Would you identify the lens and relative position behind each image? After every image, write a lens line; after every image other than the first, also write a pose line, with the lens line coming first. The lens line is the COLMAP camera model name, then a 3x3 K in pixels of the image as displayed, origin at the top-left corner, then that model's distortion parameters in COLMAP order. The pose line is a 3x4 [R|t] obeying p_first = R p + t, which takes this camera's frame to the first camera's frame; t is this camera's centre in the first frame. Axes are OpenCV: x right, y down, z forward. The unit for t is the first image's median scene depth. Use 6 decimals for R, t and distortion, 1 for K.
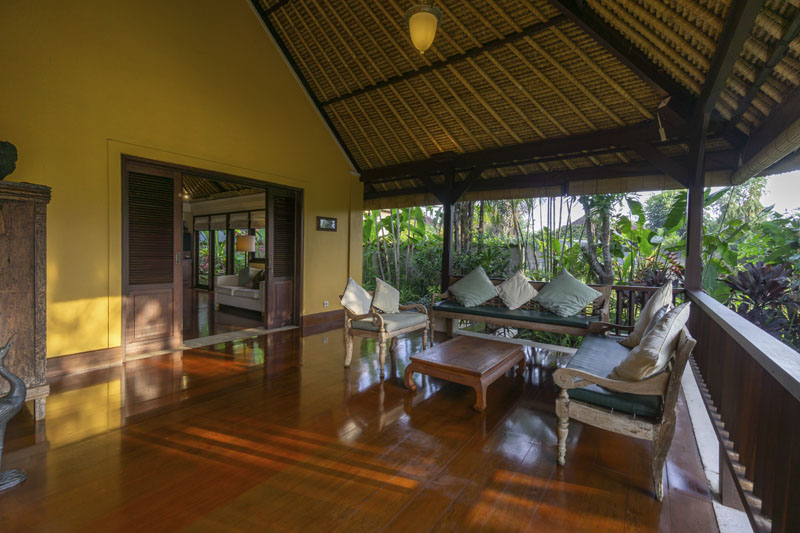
lens RADIAL K [[341.9, 0, 395.8], [0, 341.9, 258.7], [0, 0, 1]] dist [-0.002884, -0.000305]
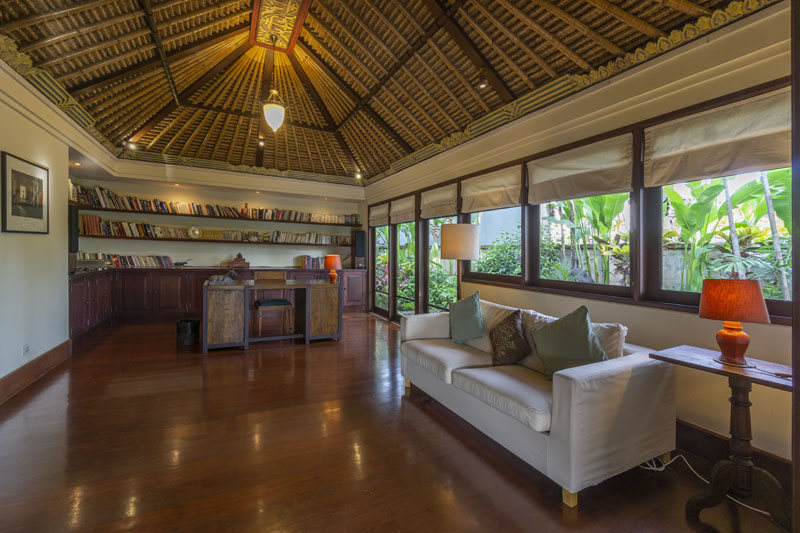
lens RADIAL K [[341.9, 0, 400.4], [0, 341.9, 260.6], [0, 0, 1]] dist [-0.002884, -0.000305]
pose [[0.895154, -0.006112, -0.445716, -0.246431], [0.003587, 0.999972, -0.006509, -0.013881], [0.445743, 0.004228, 0.895151, 0.444686]]
